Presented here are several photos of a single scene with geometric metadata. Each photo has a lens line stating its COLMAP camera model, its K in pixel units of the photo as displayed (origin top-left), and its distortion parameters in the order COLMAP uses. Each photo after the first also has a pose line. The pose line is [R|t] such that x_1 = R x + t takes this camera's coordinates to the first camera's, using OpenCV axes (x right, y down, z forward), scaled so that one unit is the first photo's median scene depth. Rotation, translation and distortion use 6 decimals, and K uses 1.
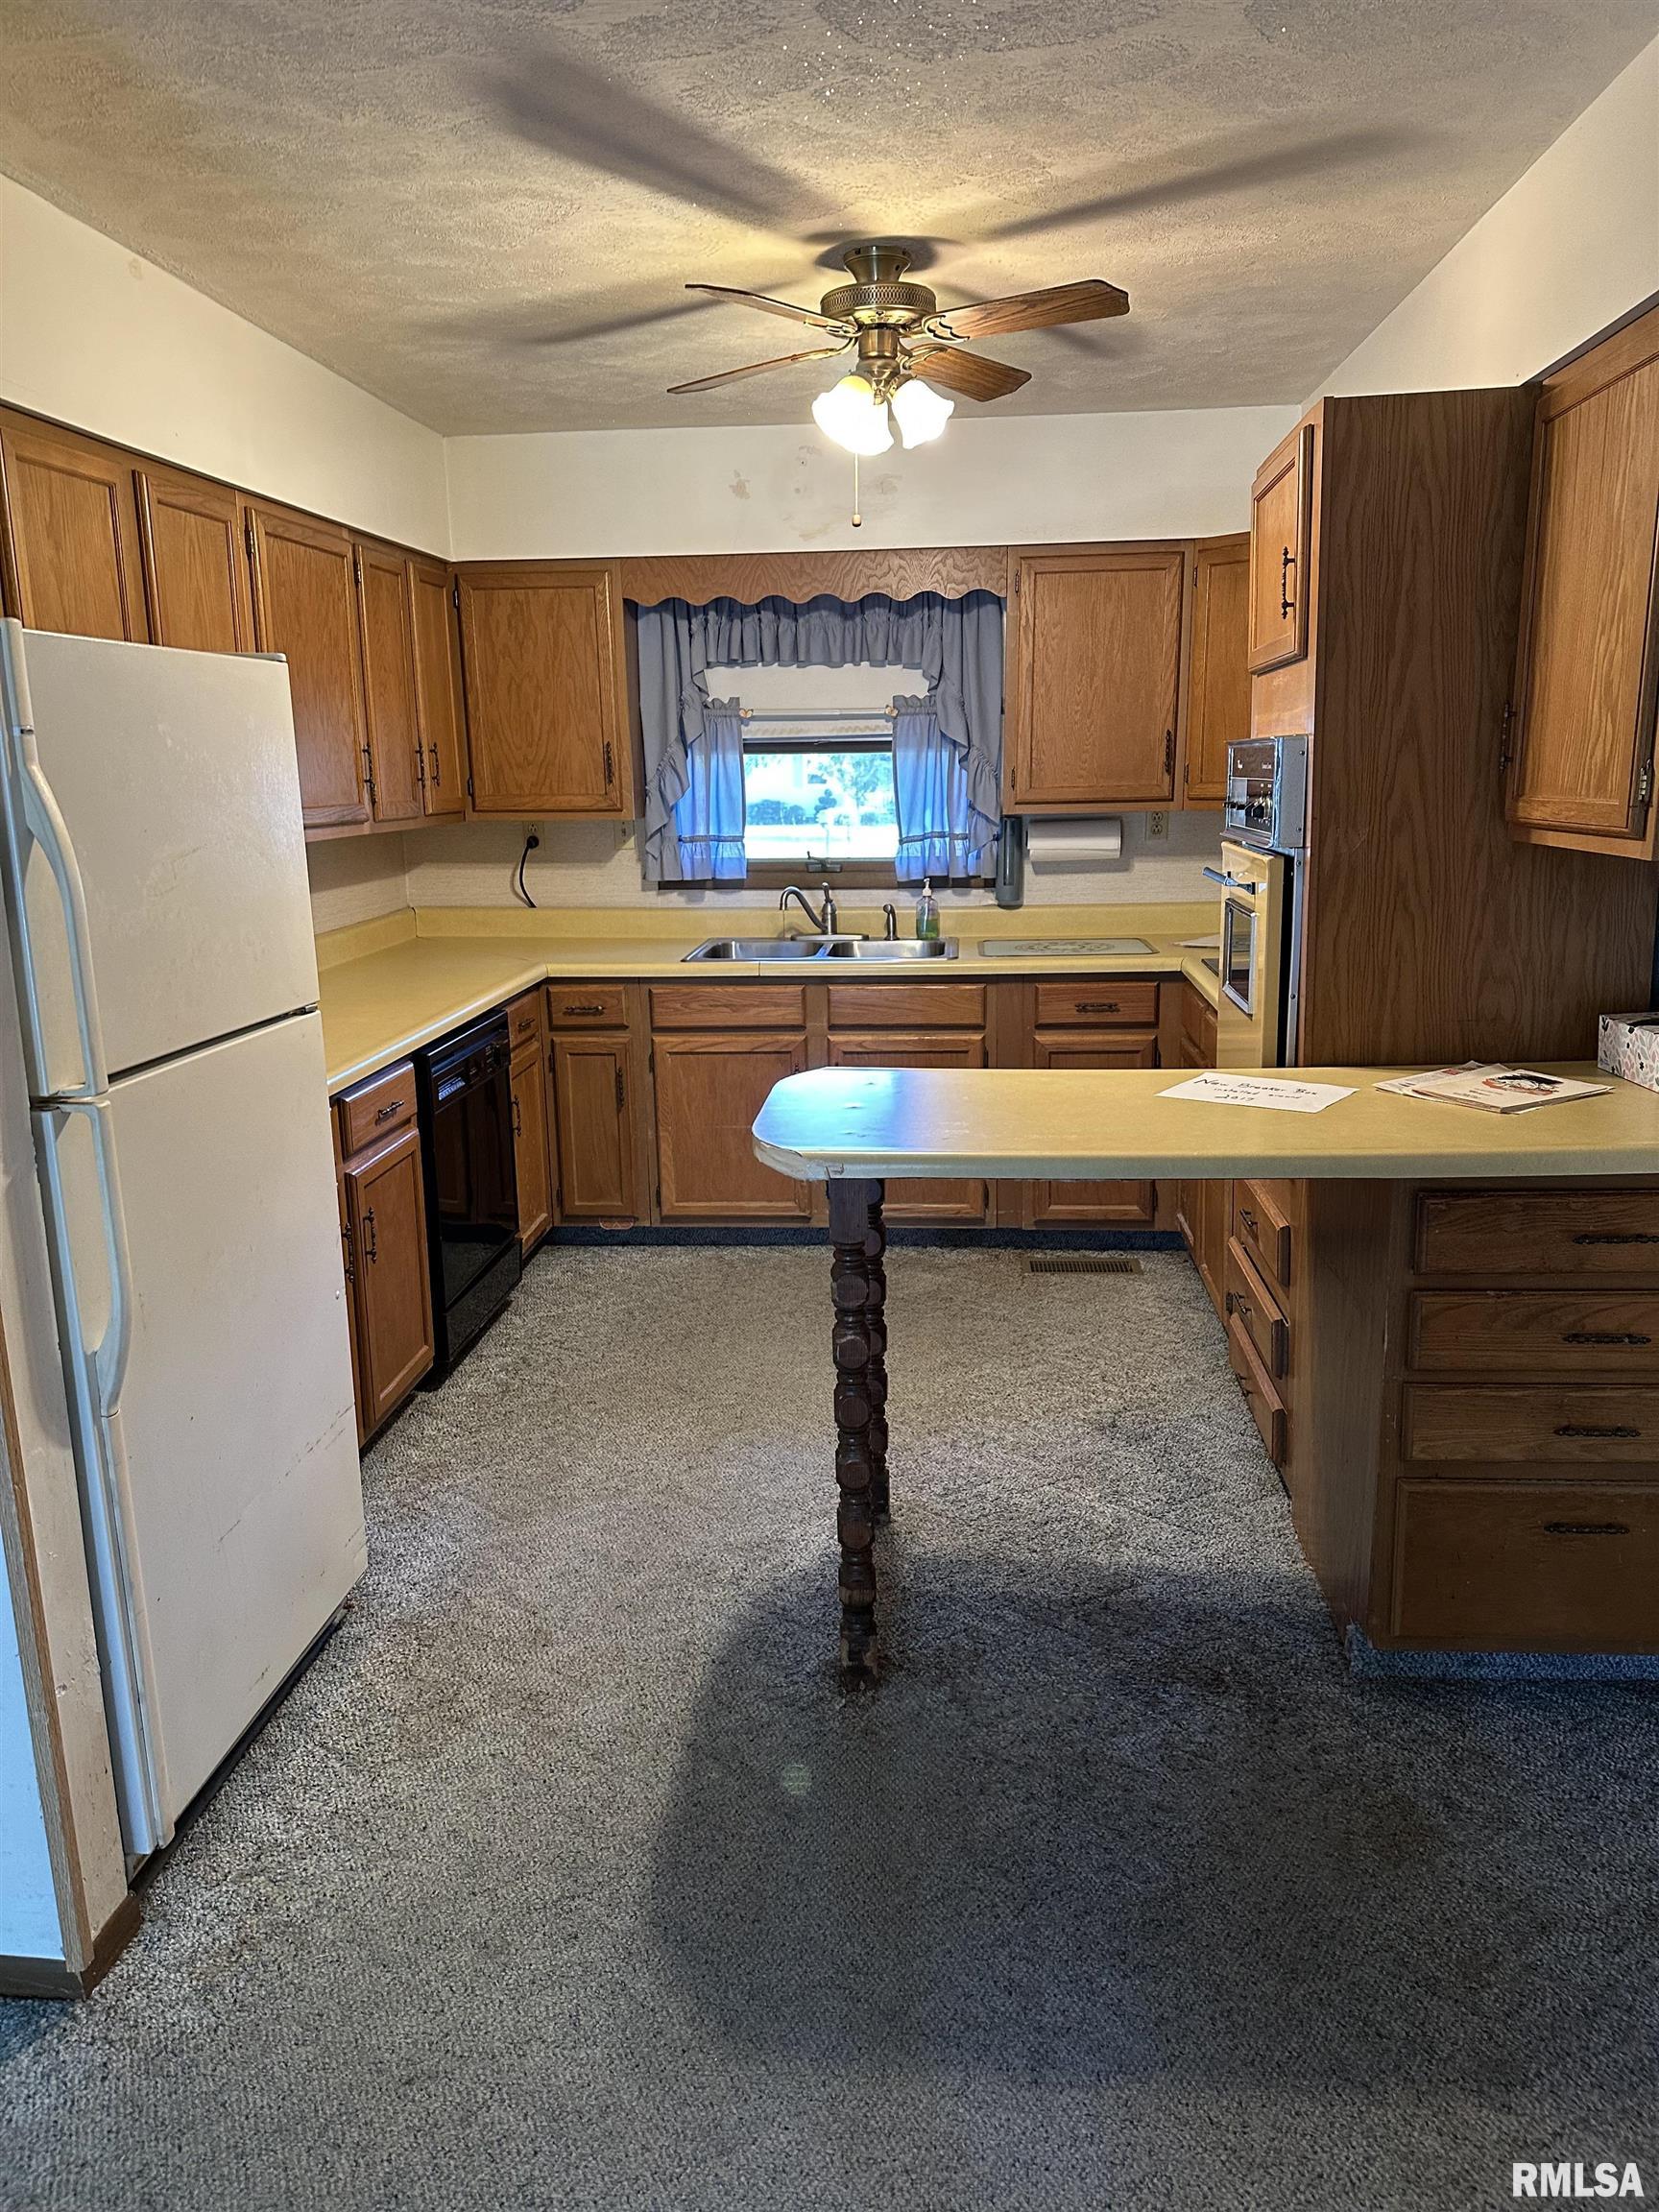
lens RADIAL K [[1601.3, 0, 831.6], [0, 1601.3, 1111.0], [0, 0, 1]] dist [0.113283, -0.171367]
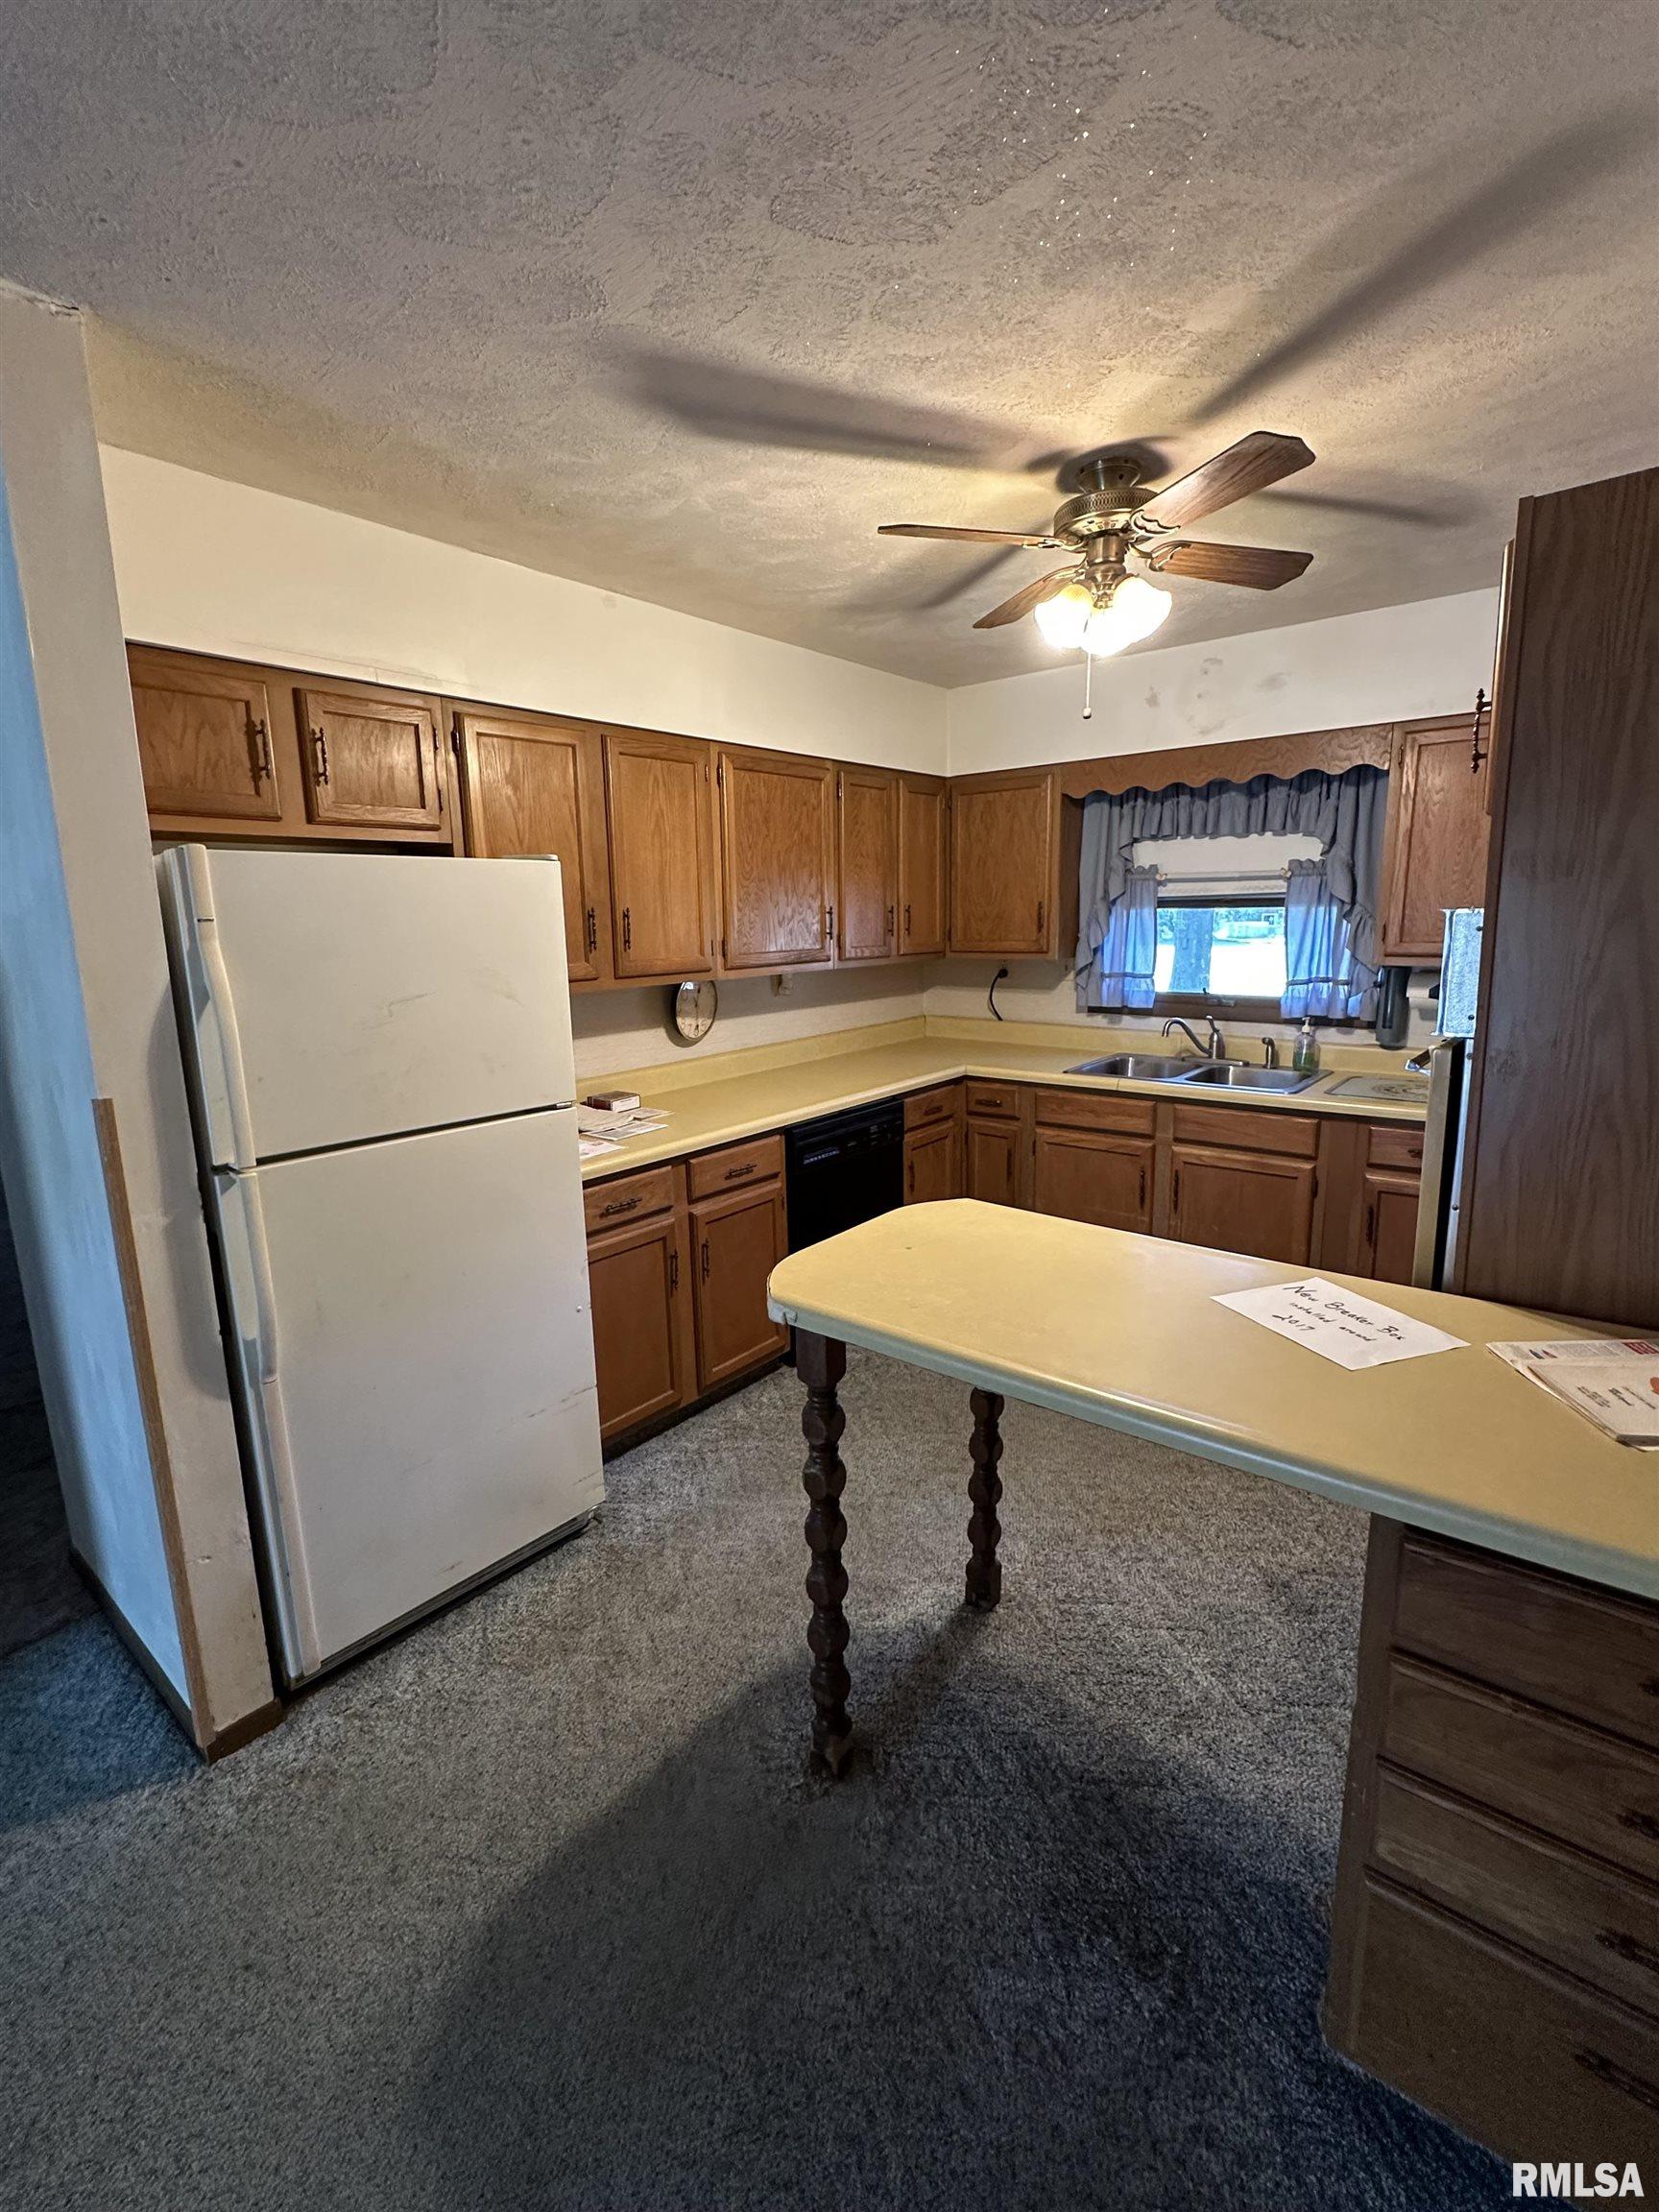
lens RADIAL K [[993.8, 0, 829.5], [0, 993.8, 1106.0], [0, 0, 1]] dist [-0.001328, 0.001274]
pose [[0.814708, 0.112614, -0.568831, 0.206863], [-0.118030, 0.992630, 0.027467, -0.066806], [0.567732, 0.044762, 0.821995, 0.249515]]
